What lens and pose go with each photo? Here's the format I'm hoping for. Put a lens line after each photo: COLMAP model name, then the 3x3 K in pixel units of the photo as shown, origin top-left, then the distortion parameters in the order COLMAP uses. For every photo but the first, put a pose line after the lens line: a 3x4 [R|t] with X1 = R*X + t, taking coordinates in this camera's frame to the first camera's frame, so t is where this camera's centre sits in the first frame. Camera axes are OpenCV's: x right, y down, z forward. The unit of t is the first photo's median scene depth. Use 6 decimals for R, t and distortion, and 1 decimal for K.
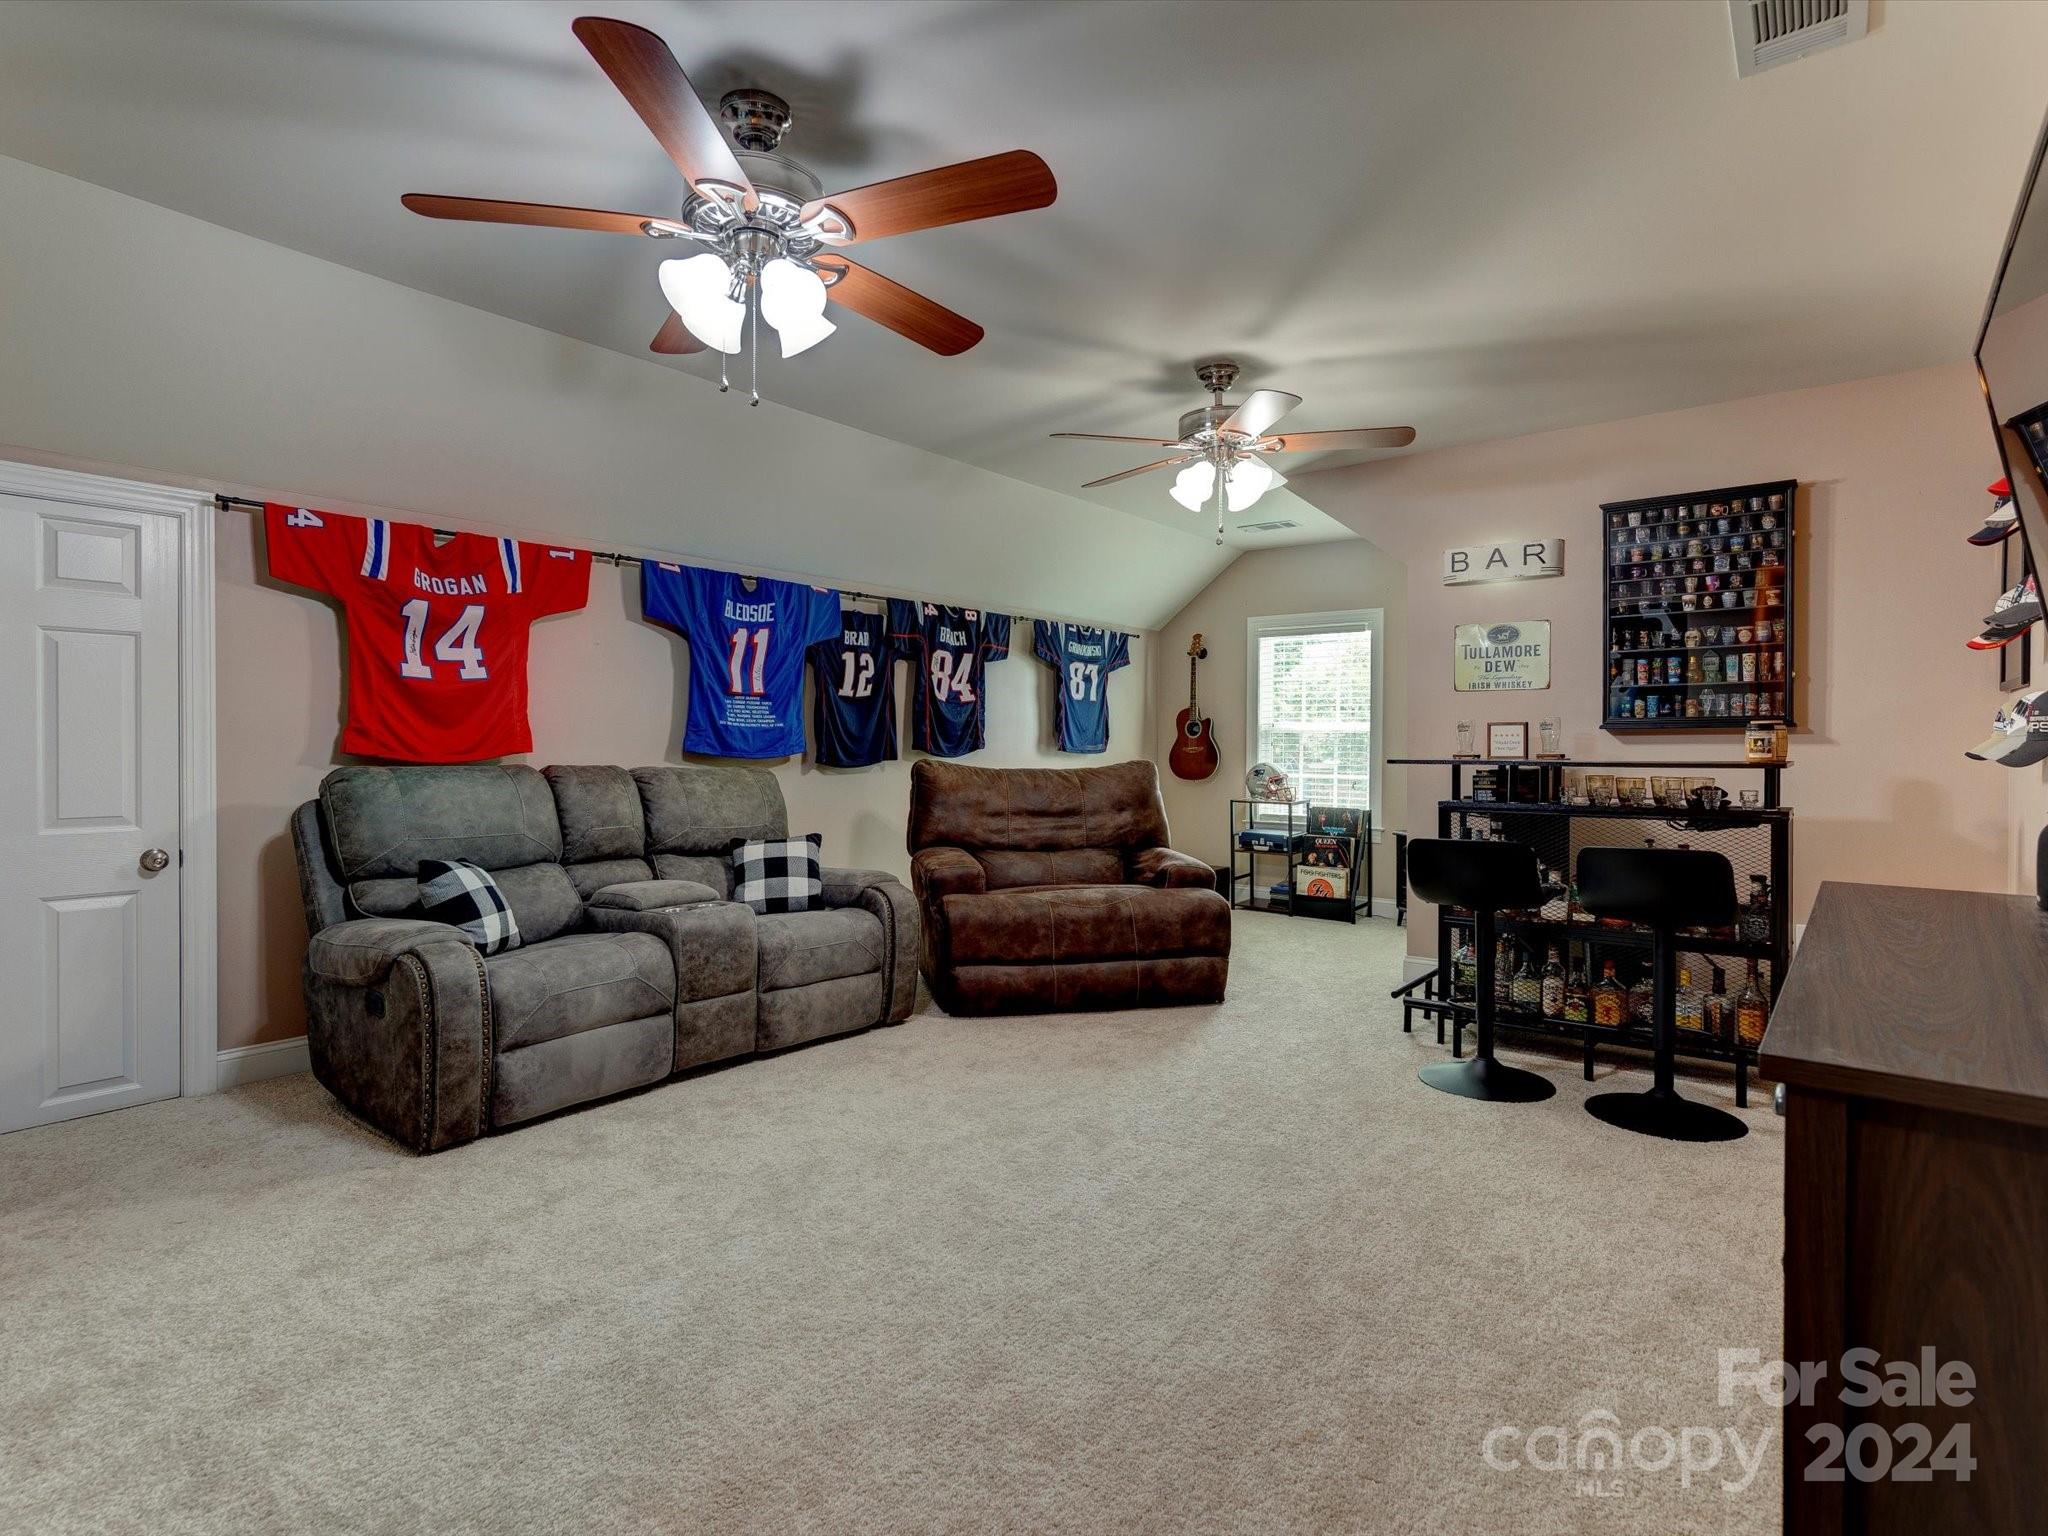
lens RADIAL K [[1054.3, 0, 1012.3], [0, 1054.3, 758.5], [0, 0, 1]] dist [-0.002672, 0.001058]
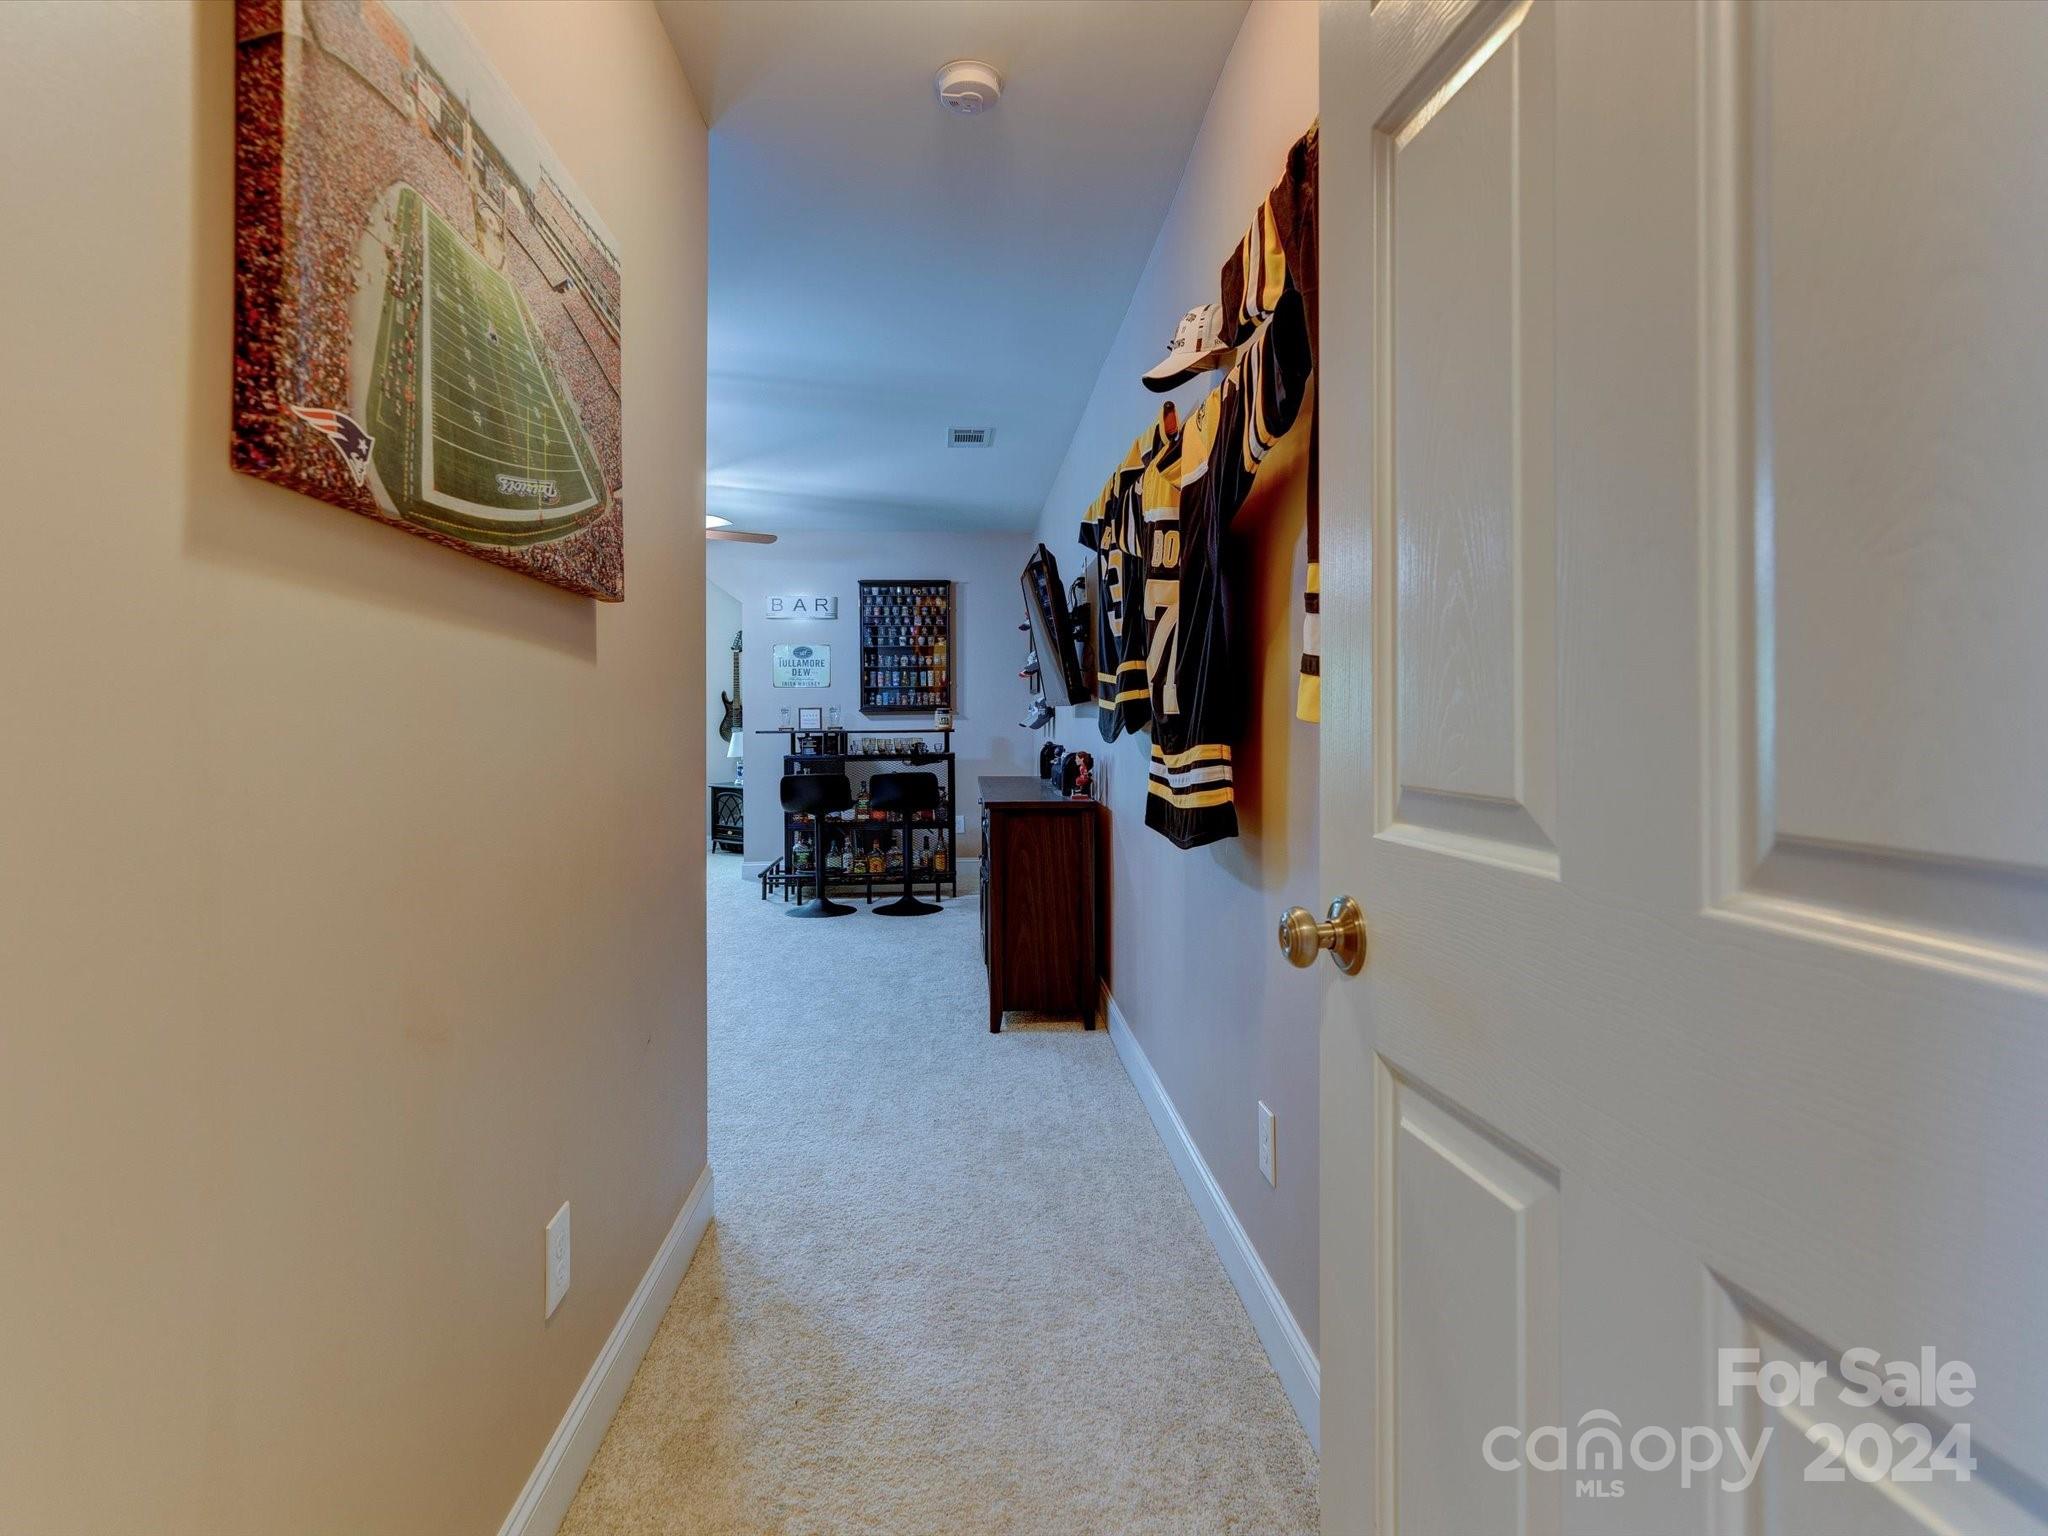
lens RADIAL K [[1054.3, 0, 1012.3], [0, 1054.3, 758.5], [0, 0, 1]] dist [-0.002672, 0.001058]
pose [[0.744476, -0.030502, 0.666952, -0.431236], [0.016930, 0.999497, 0.026812, 0.006612], [-0.667435, -0.008669, 0.744618, -0.472015]]
